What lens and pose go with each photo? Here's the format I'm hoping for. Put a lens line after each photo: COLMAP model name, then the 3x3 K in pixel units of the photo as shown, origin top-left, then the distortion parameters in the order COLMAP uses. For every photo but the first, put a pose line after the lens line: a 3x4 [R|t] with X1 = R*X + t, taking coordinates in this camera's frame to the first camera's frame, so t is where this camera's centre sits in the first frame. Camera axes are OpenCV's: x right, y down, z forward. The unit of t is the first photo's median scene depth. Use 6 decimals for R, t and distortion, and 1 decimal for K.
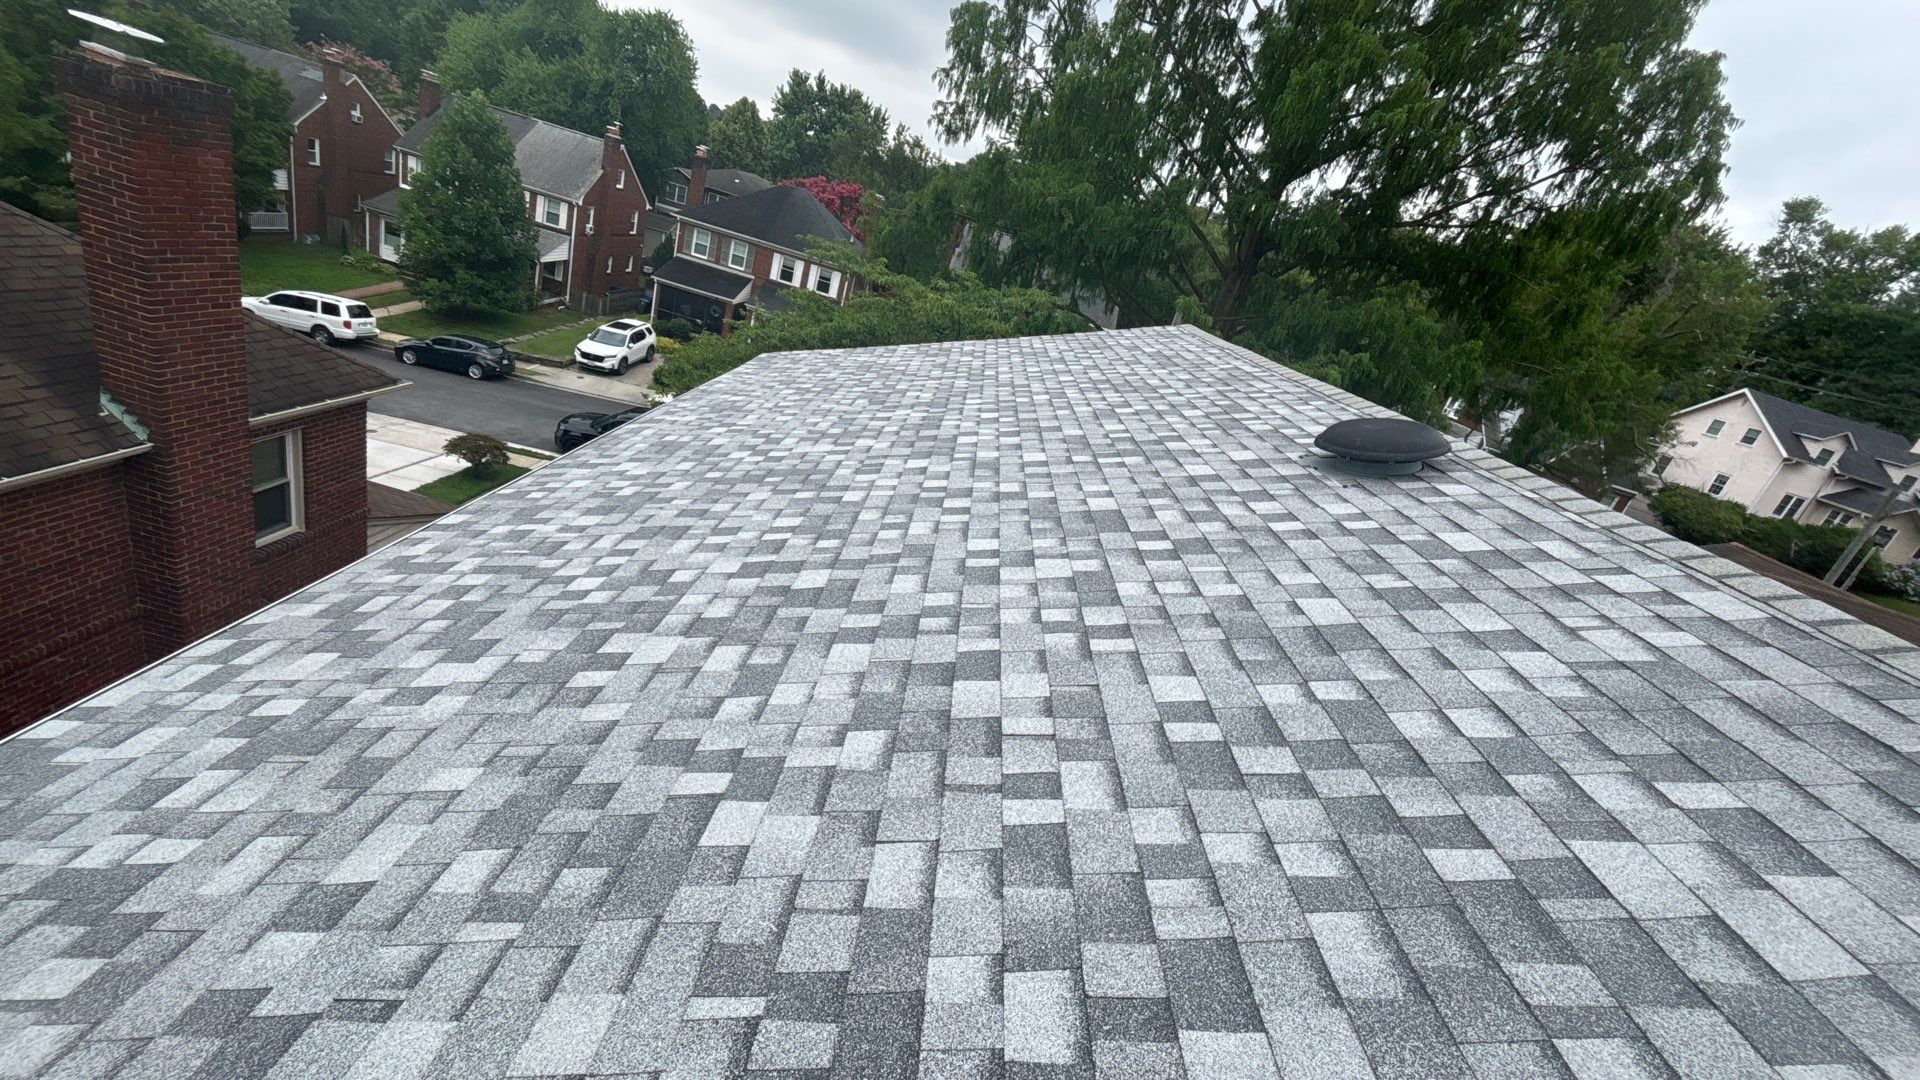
lens RADIAL K [[783.5, 0, 948.6], [0, 783.5, 541.8], [0, 0, 1]] dist [0.006696, 0.000735]
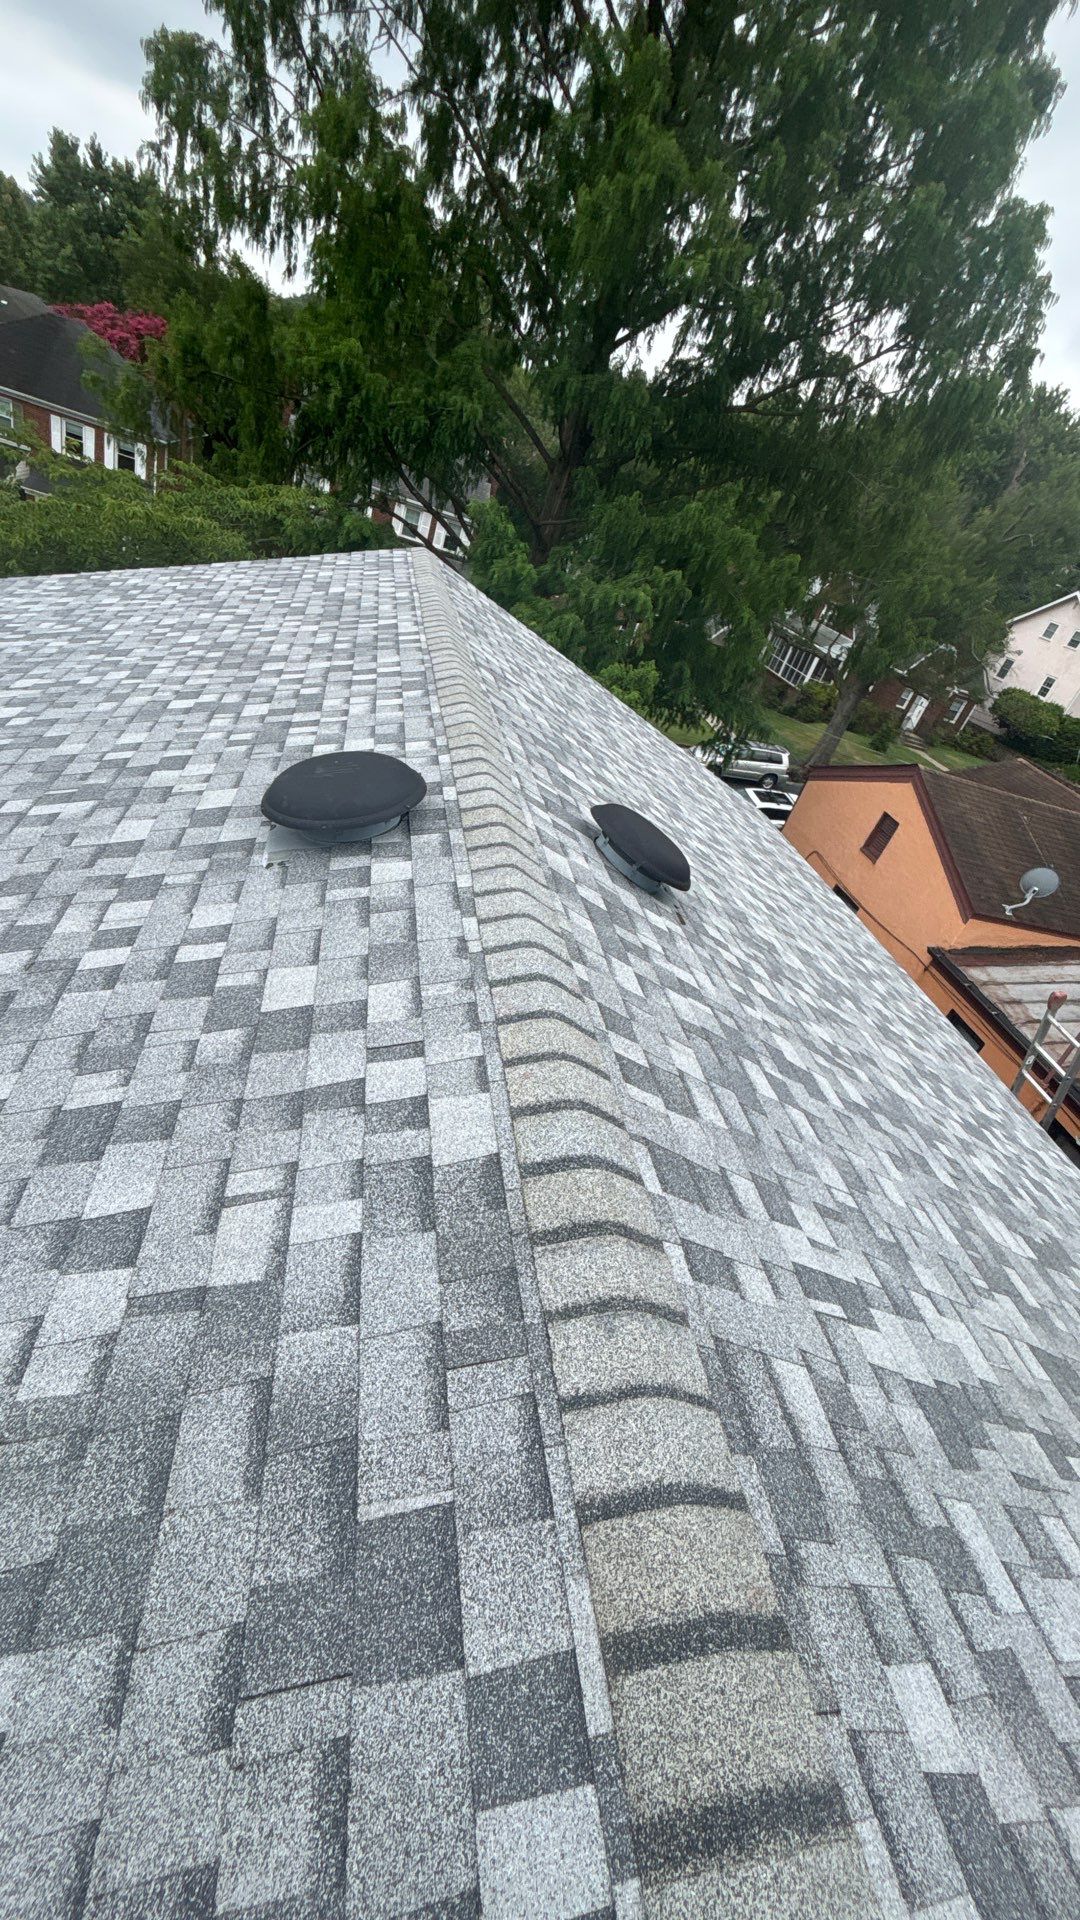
lens RADIAL K [[783.5, 0, 529.4], [0, 783.5, 955.5], [0, 0, 1]] dist [0.006696, 0.000735]
pose [[0.980176, -0.089321, 0.176852, 0.168222], [0.043433, 0.967769, 0.248065, -0.044735], [-0.193309, -0.235466, 0.952464, 0.062251]]
